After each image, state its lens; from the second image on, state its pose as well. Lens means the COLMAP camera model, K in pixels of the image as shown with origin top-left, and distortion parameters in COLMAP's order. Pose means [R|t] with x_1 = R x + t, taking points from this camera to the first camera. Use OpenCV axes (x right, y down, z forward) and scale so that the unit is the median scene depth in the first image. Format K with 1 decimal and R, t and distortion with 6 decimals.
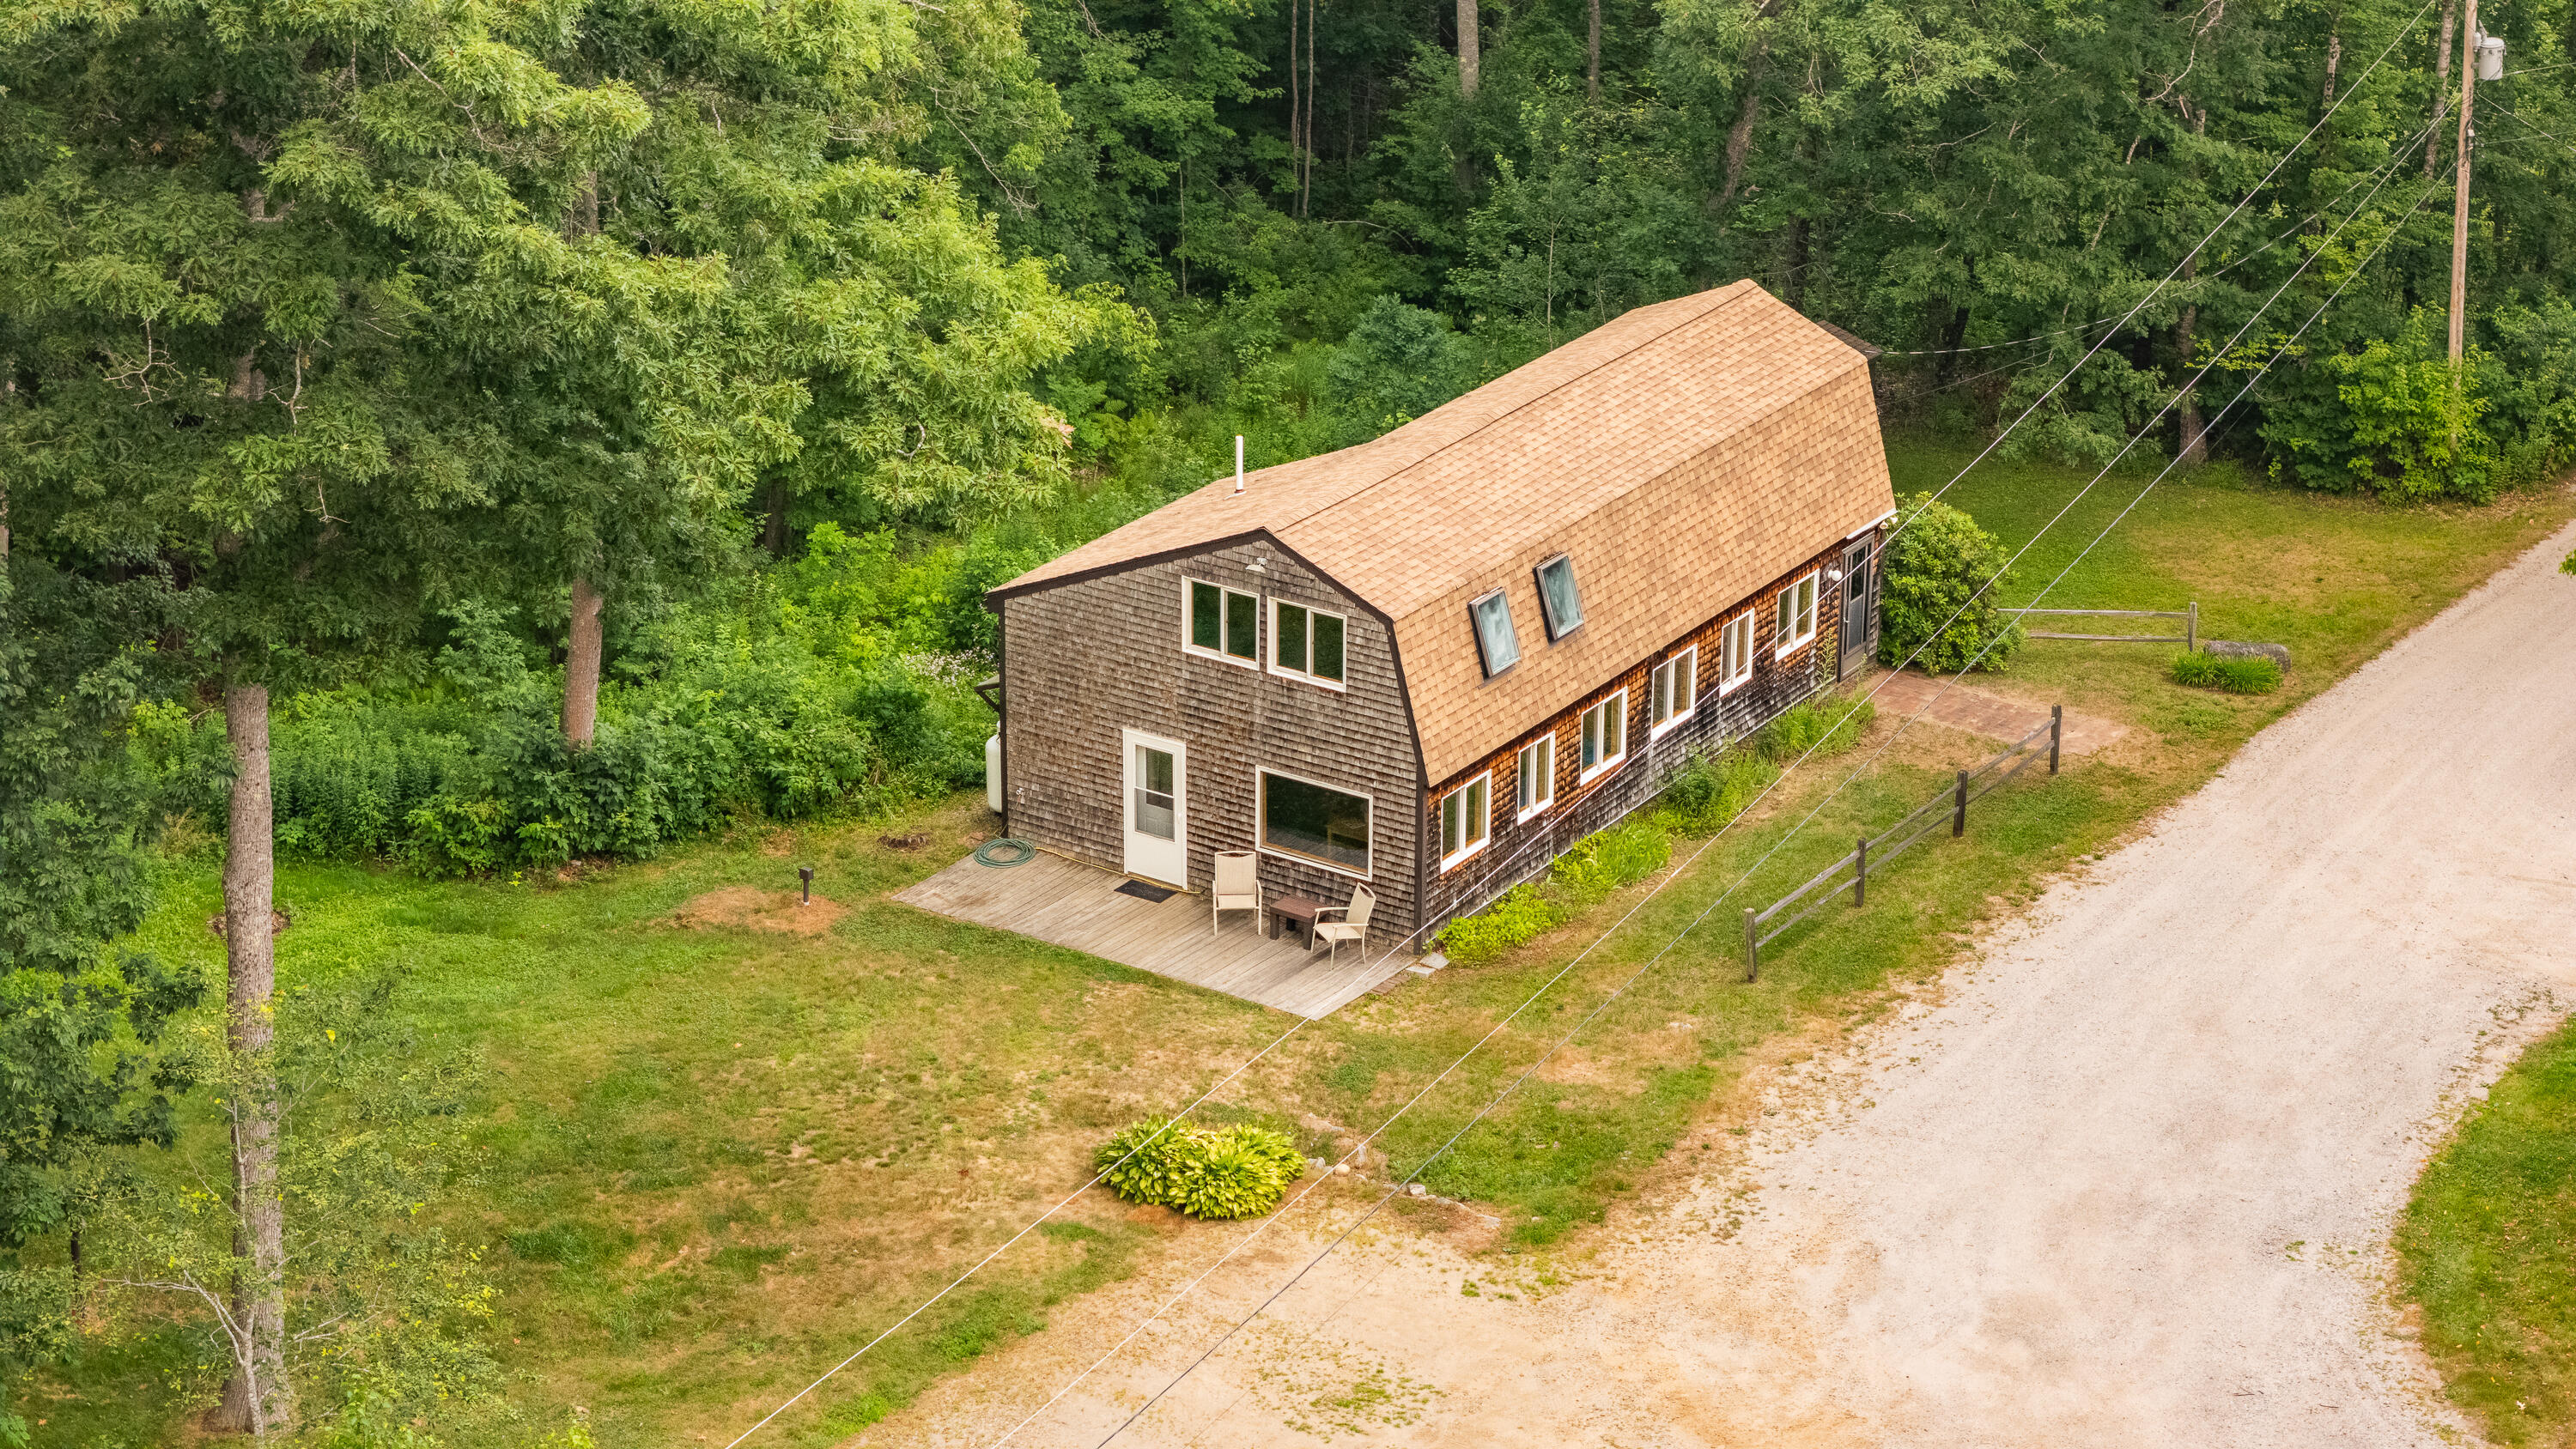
lens RADIAL K [[5105.7, 0, 1304.0], [0, 5105.7, 746.3], [0, 0, 1]] dist [0.028492, 0.000000]
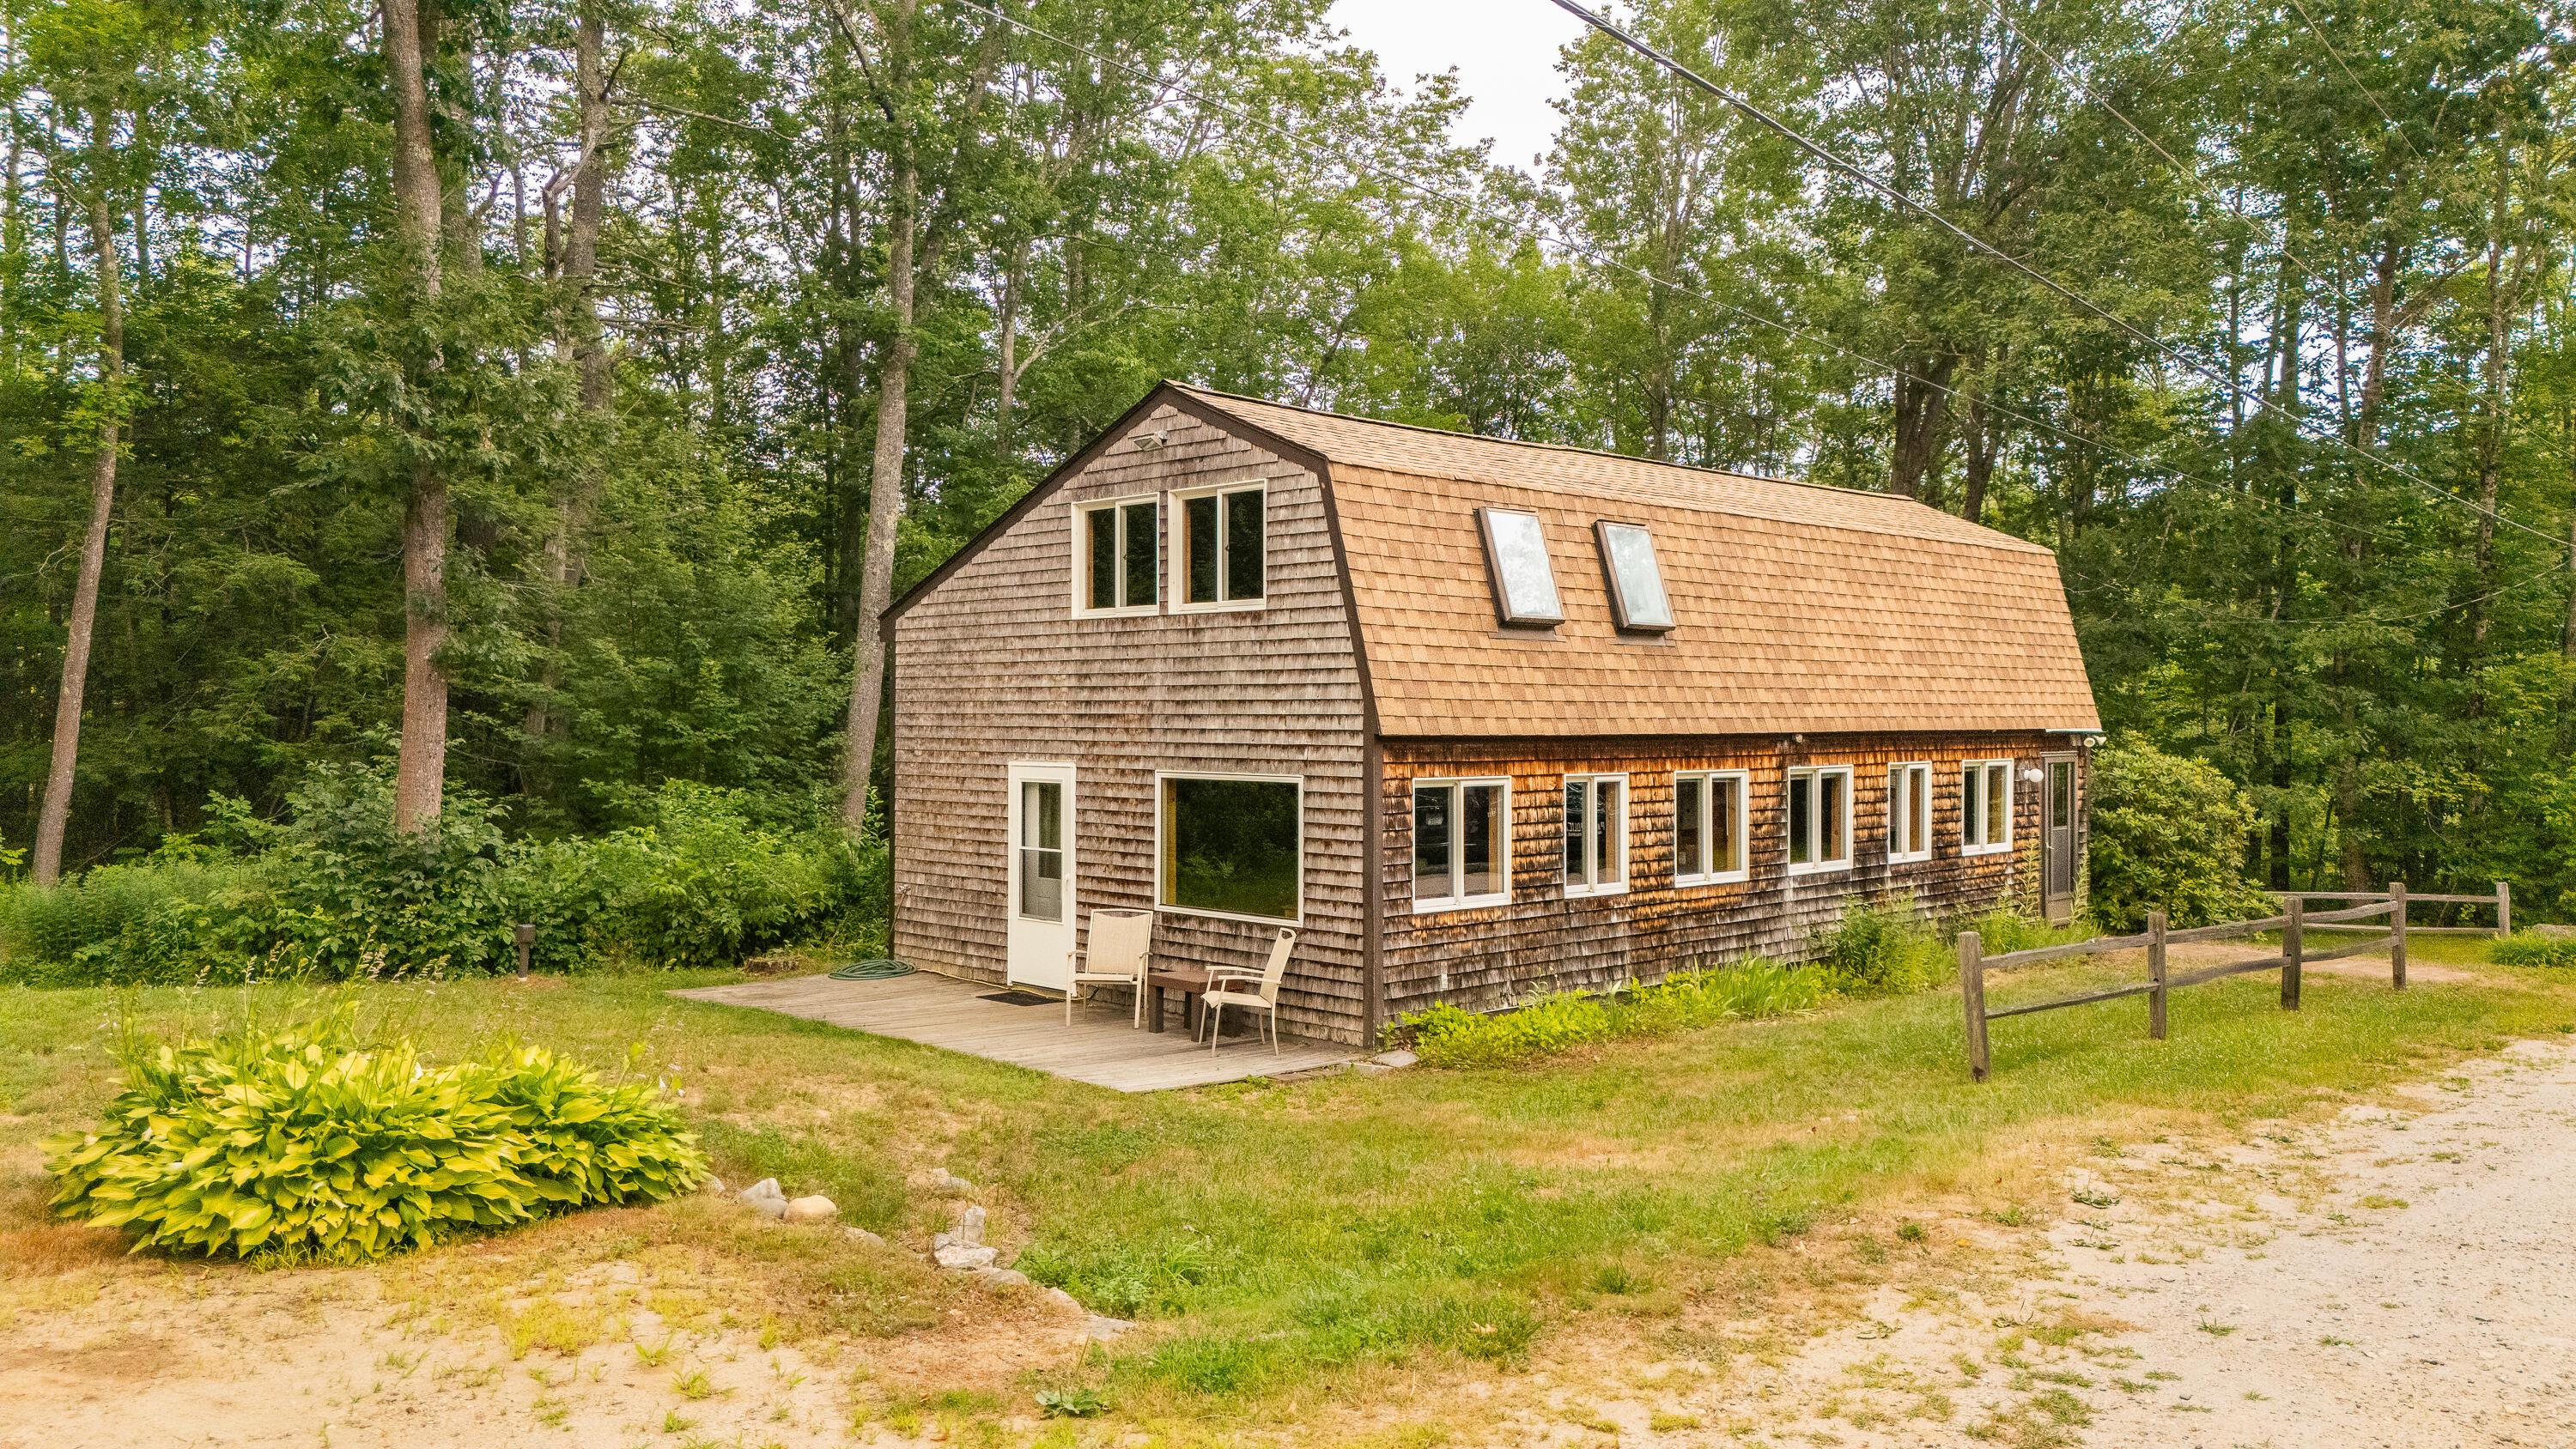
lens RADIAL K [[1885.8, 0, 1274.7], [0, 1885.8, 712.4], [0, 0, 1]] dist [0.054491, -0.030547]
pose [[0.975907, -0.004697, -0.218136, 0.058991], [-0.078962, 0.924398, -0.373167, 0.086668], [0.203397, 0.381400, 0.901756, 0.780717]]
